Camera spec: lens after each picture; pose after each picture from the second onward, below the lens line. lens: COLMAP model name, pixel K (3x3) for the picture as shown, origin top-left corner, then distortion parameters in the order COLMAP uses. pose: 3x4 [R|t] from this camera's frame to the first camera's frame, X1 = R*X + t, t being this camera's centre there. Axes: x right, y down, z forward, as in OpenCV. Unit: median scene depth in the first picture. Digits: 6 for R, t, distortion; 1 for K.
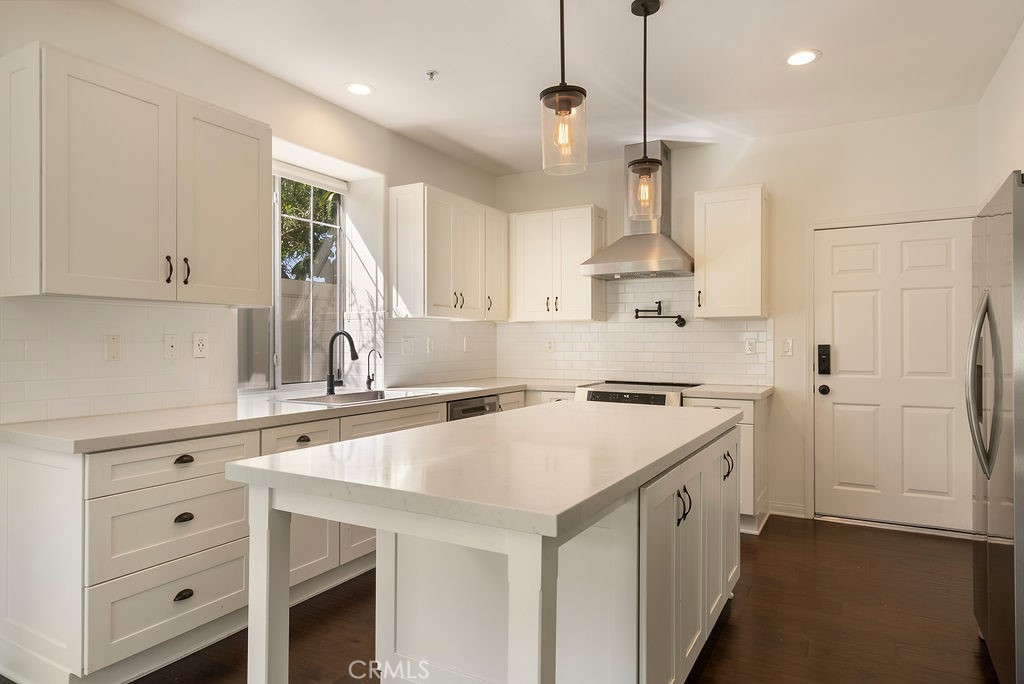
lens RADIAL K [[615.9, 0, 509.5], [0, 615.9, 340.6], [0, 0, 1]] dist [0.006275, 0.000101]
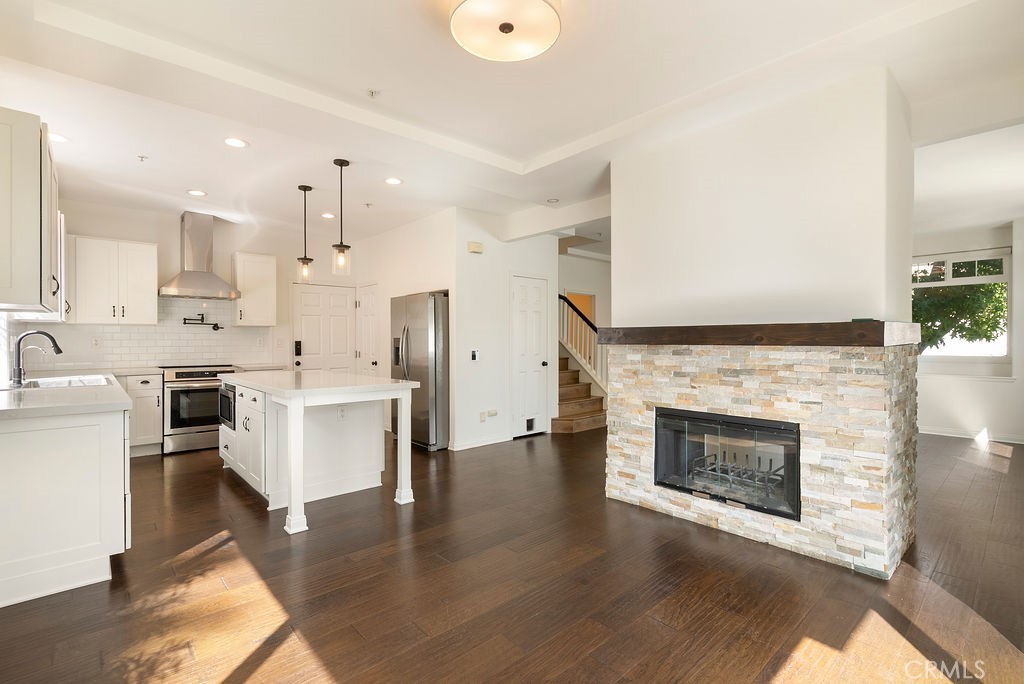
lens RADIAL K [[473.4, 0, 510.5], [0, 473.4, 345.2], [0, 0, 1]] dist [0.005559, 0.000330]
pose [[0.323592, -0.013112, 0.946106, -0.722654], [-0.001234, 0.999897, 0.014279, -0.002281], [-0.946196, -0.005788, 0.323543, -0.157146]]
